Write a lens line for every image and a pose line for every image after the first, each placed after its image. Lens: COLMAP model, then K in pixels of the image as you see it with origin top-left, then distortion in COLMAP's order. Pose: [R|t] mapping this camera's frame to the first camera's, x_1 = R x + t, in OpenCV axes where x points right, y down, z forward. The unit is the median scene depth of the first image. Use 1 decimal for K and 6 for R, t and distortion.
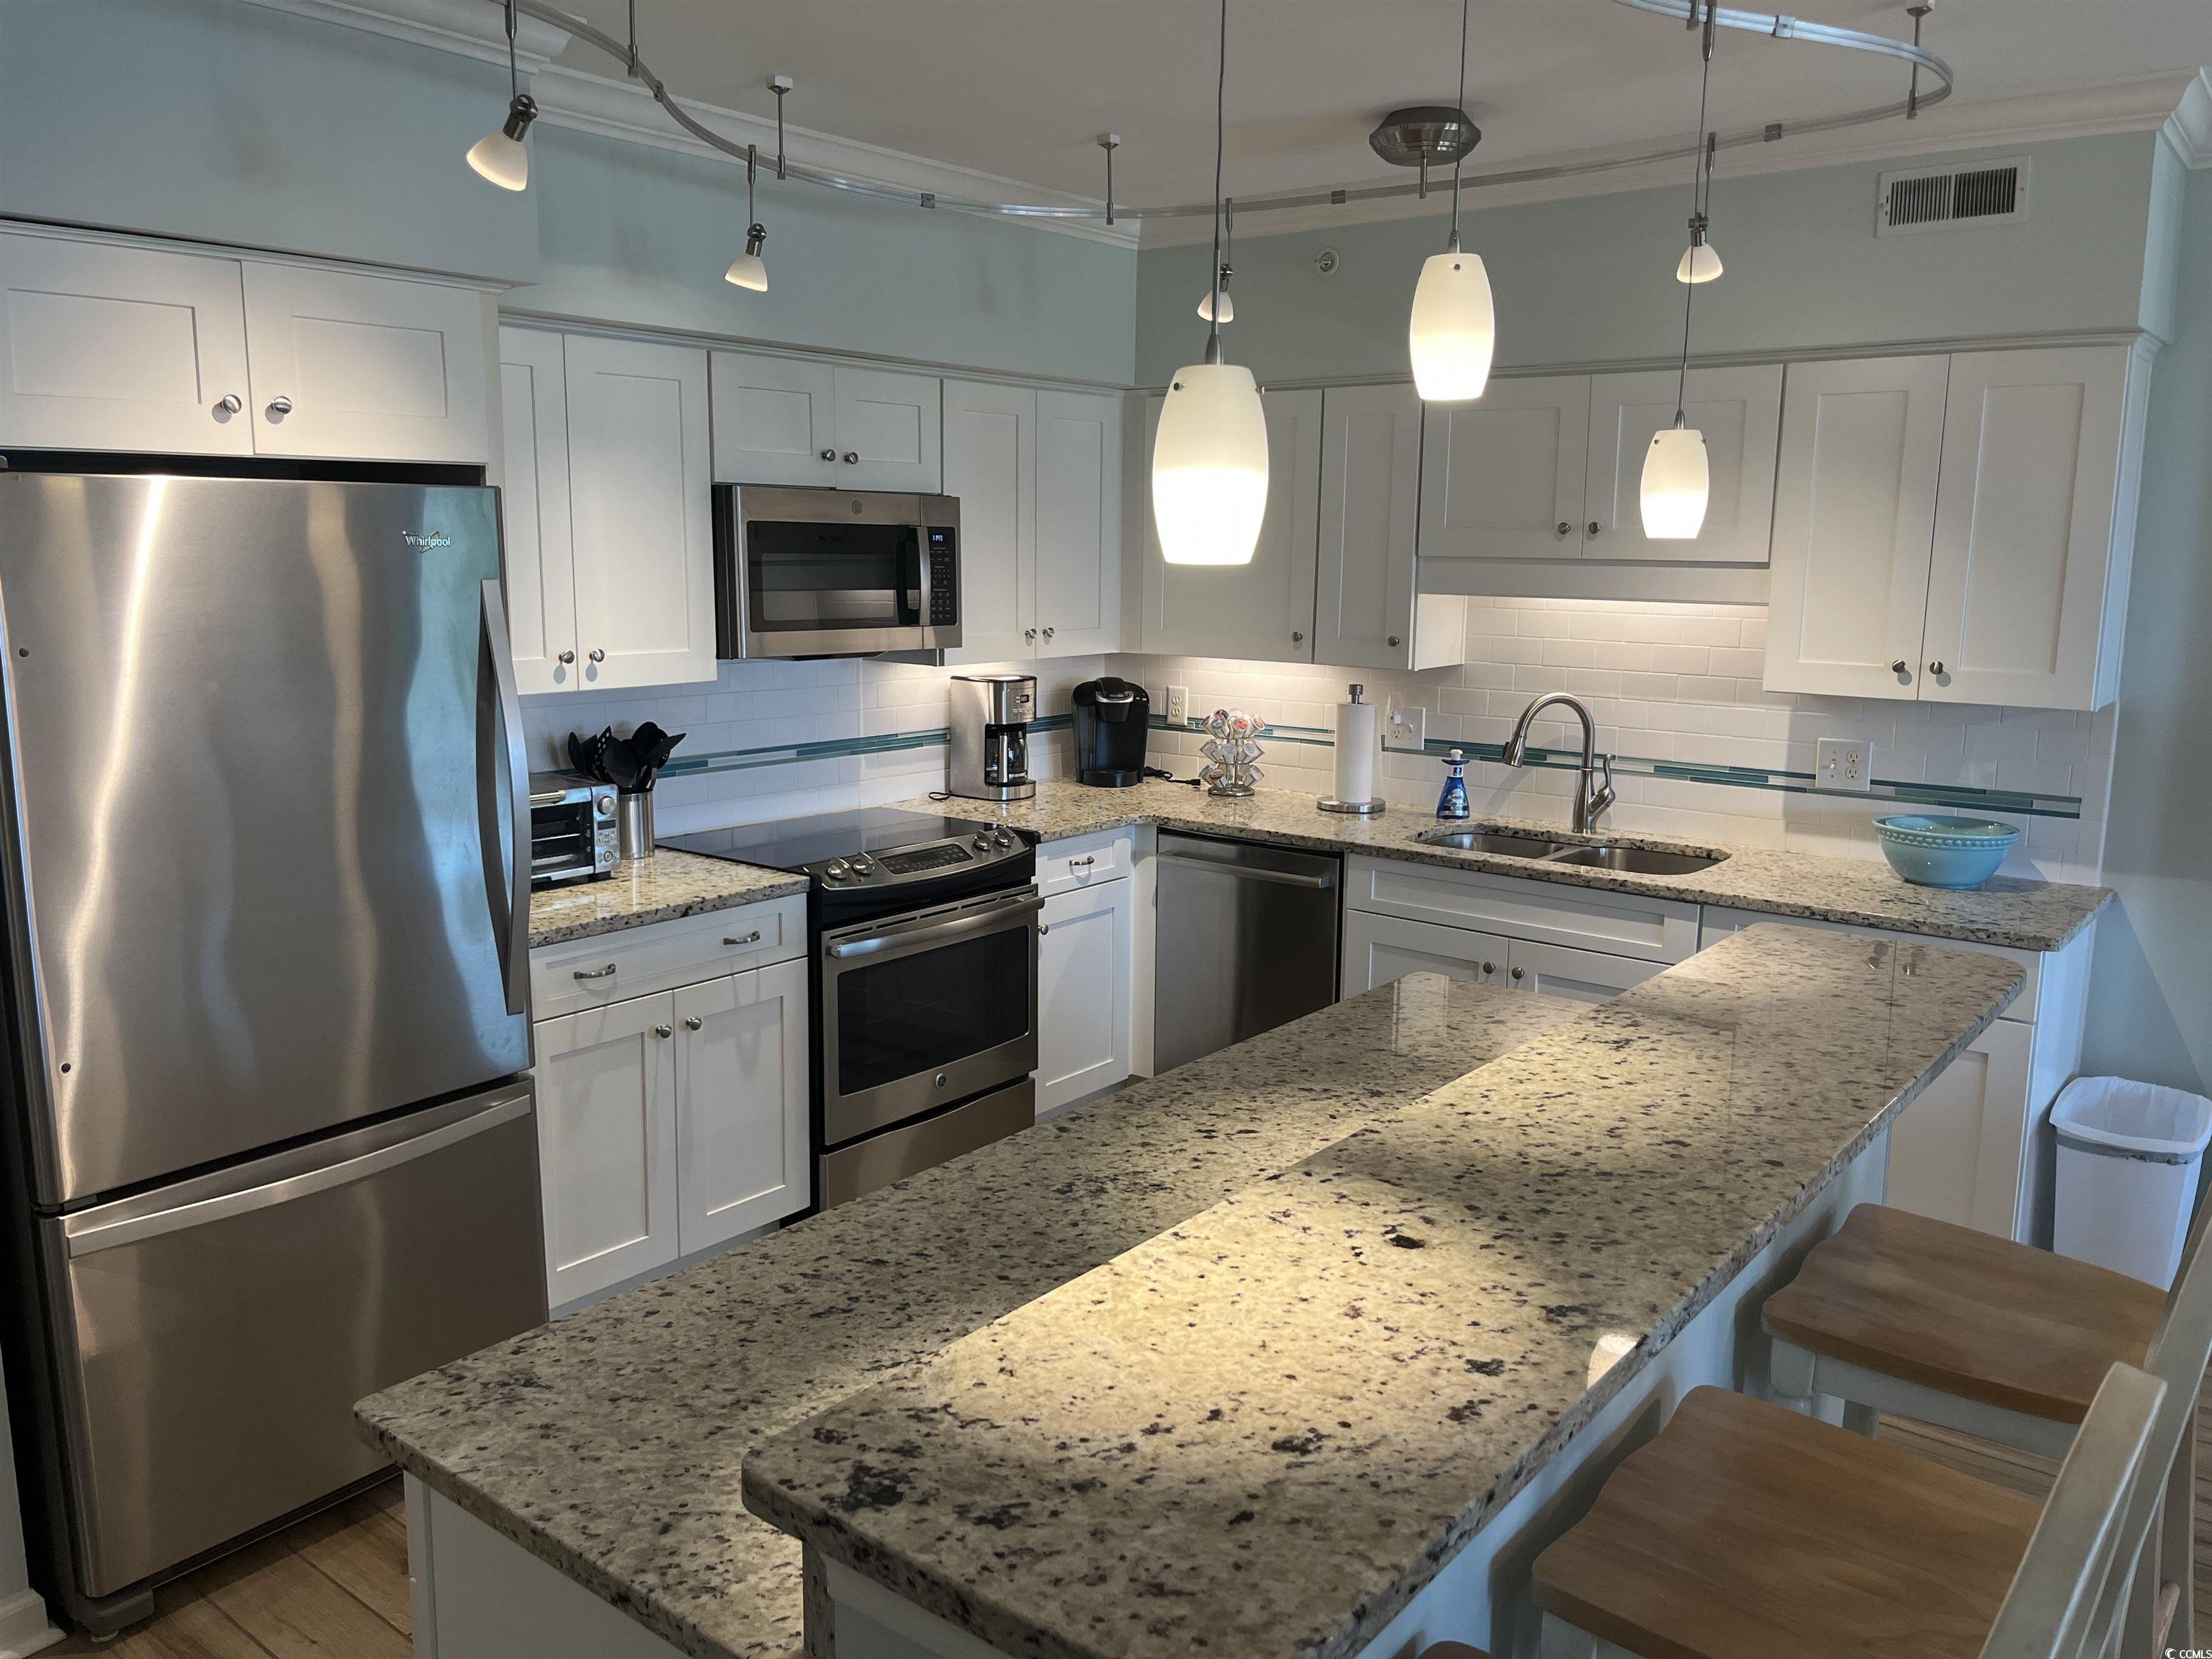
lens RADIAL K [[1681.0, 0, 1112.2], [0, 1681.0, 837.4], [0, 0, 1]] dist [0.061041, -0.081405]
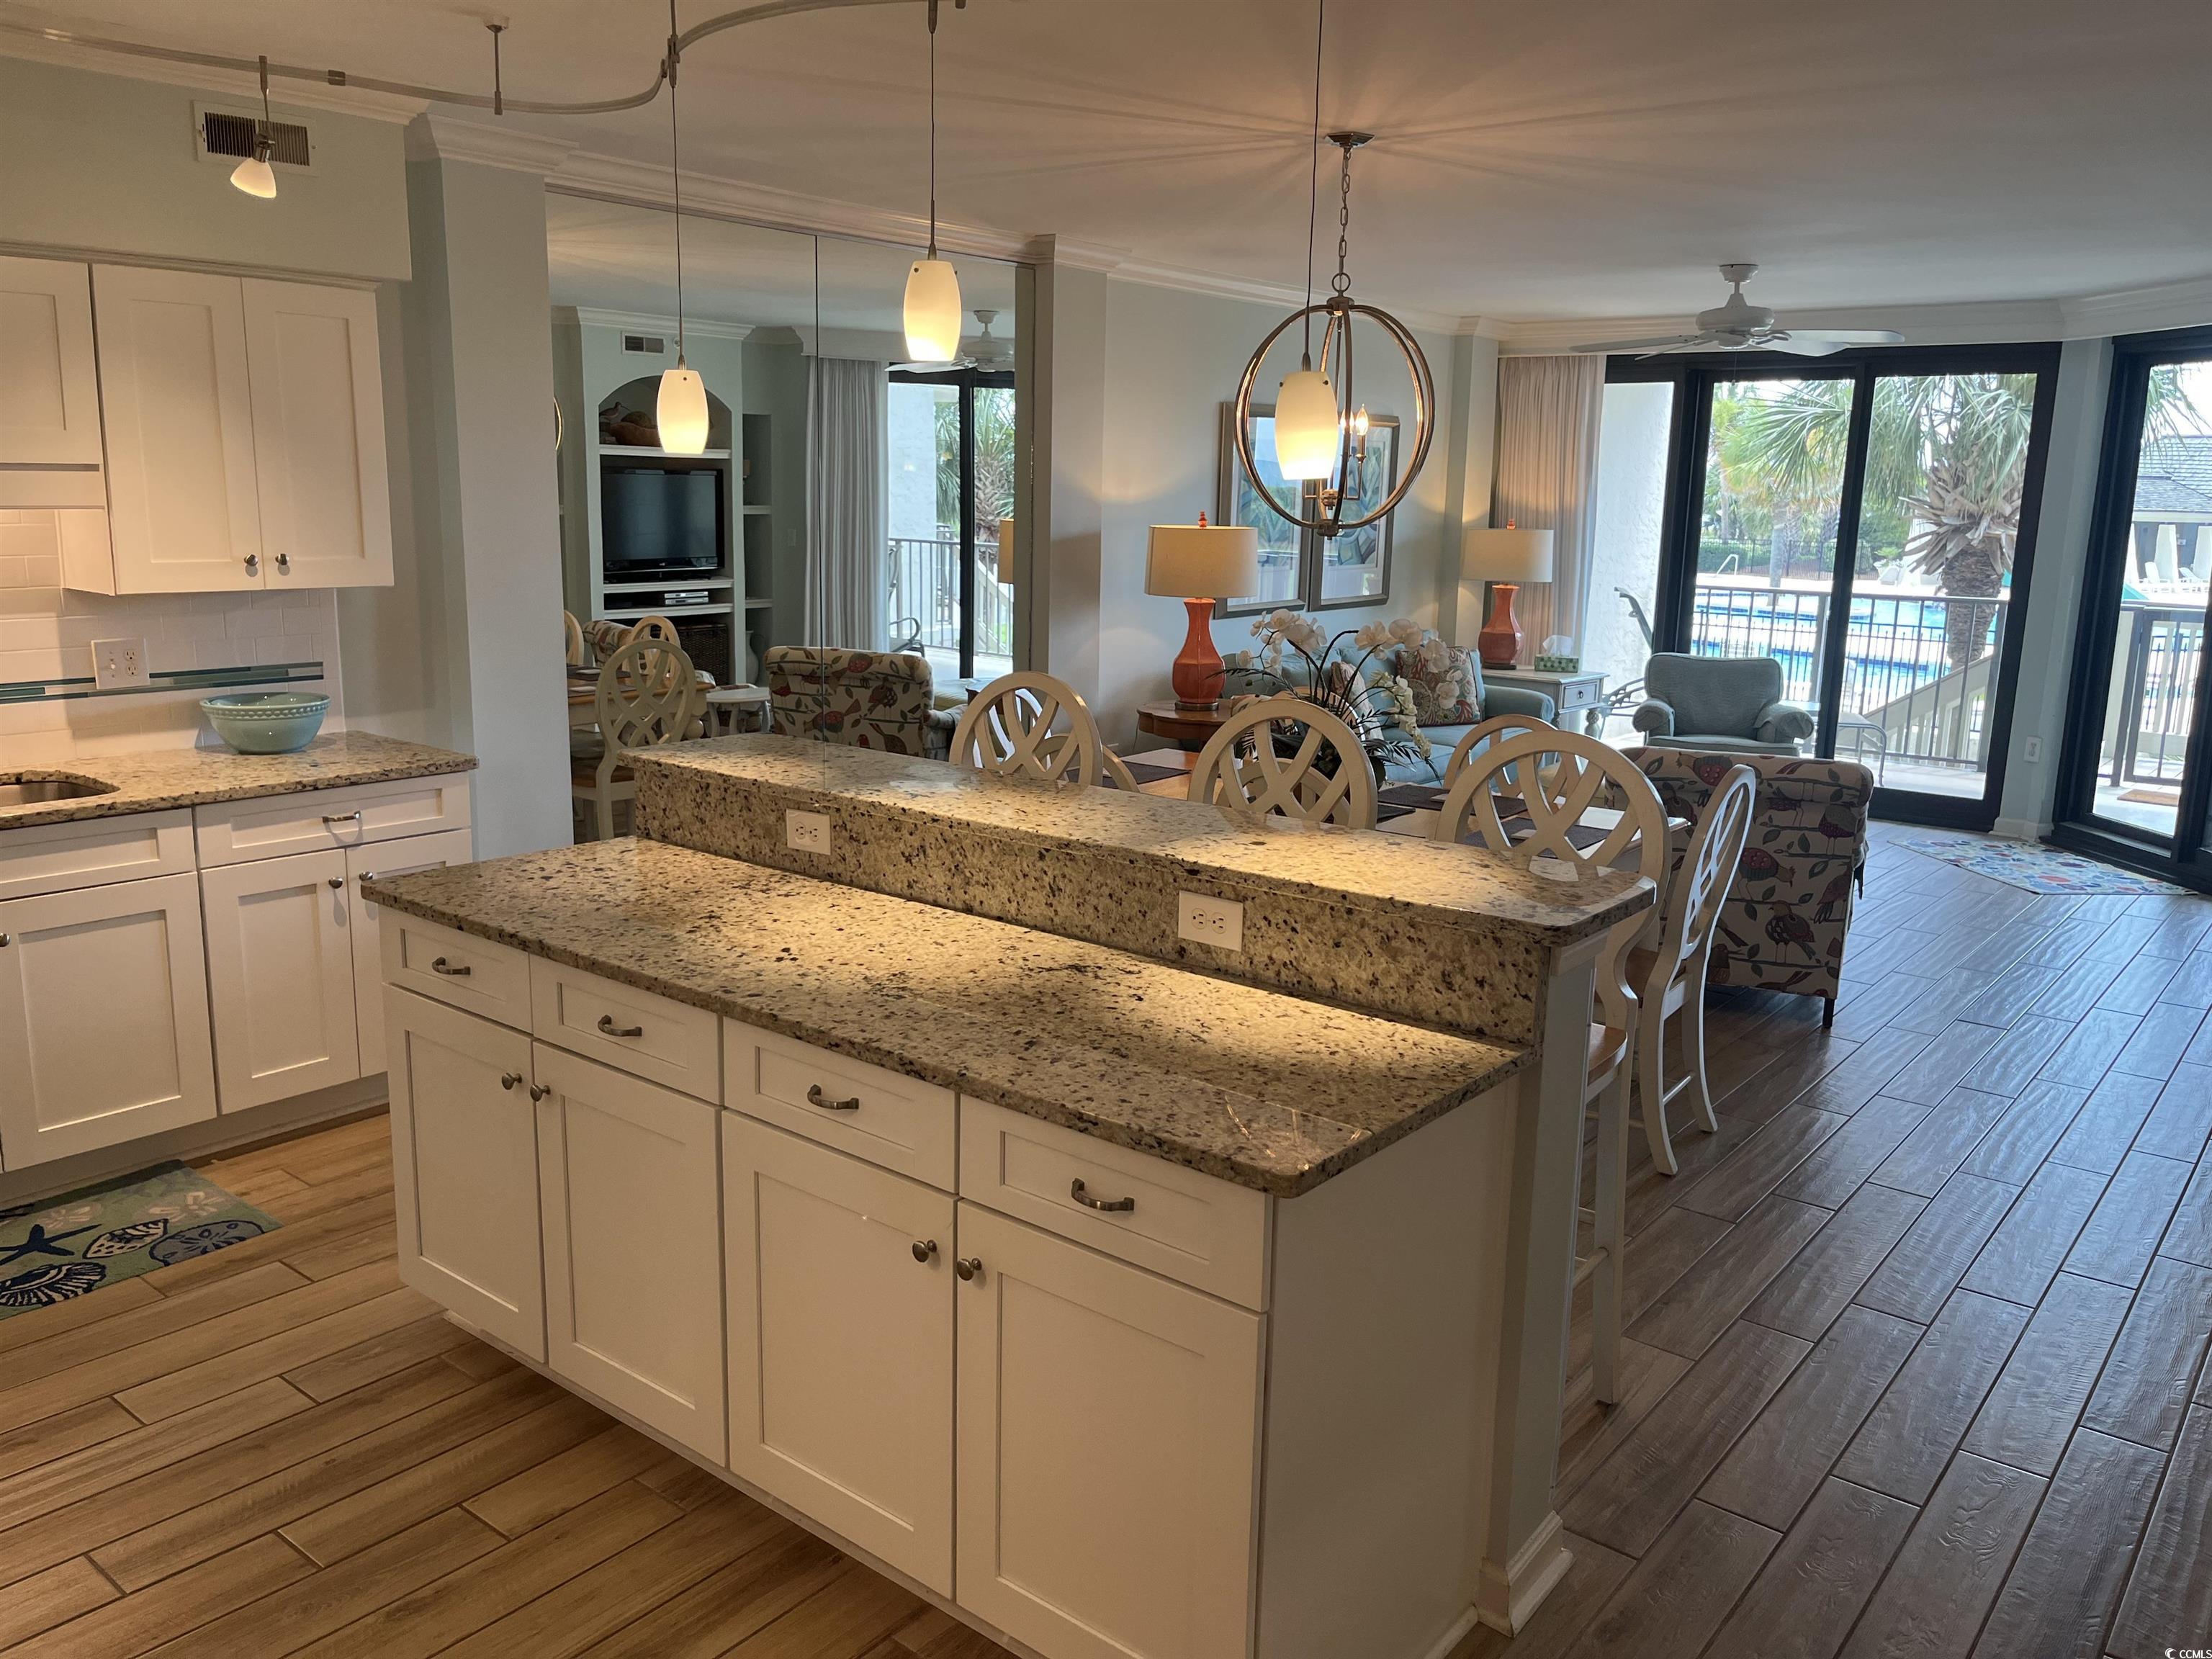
lens RADIAL K [[1681.0, 0, 1099.4], [0, 1681.0, 839.8], [0, 0, 1]] dist [0.061041, -0.081405]
pose [[0.013679, -0.217922, 0.975870, -0.645415], [0.154556, 0.964693, 0.213259, -0.074717], [-0.987889, 0.147909, 0.046877, 0.423214]]
